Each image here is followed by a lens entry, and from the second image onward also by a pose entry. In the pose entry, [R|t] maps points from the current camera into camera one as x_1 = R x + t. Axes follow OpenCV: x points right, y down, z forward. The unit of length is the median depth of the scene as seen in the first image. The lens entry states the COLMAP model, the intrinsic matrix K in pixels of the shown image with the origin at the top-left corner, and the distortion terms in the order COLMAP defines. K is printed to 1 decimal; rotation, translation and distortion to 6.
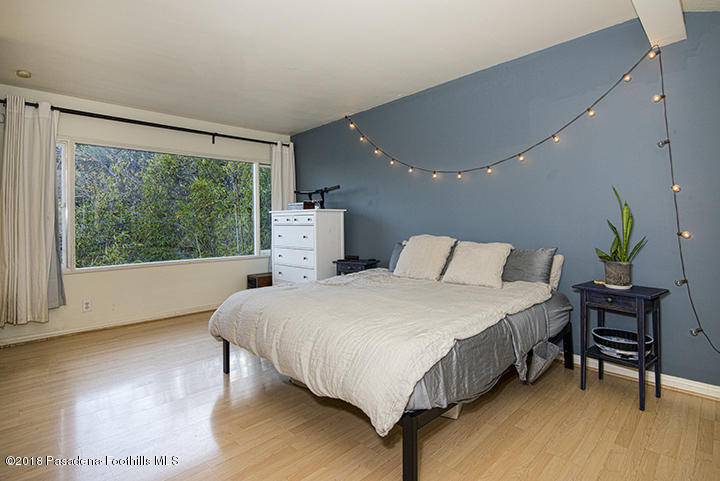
lens RADIAL K [[367.1, 0, 360.0], [0, 367.1, 240.5], [0, 0, 1]] dist [-0.030006, 0.000835]
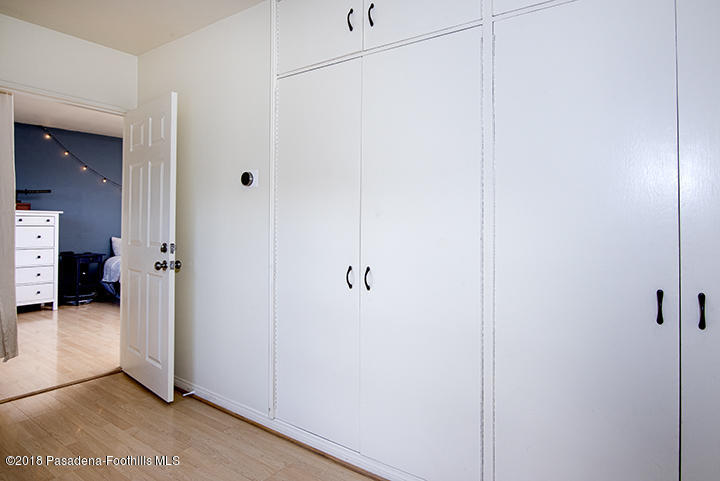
lens RADIAL K [[418.9, 0, 360.9], [0, 418.9, 213.7], [0, 0, 1]] dist [-0.061126, -0.000173]
pose [[-0.171586, 0.017916, 0.985006, -1.454327], [0.041389, 0.999083, -0.010962, -0.024932], [-0.984299, 0.038888, -0.172170, 0.281125]]
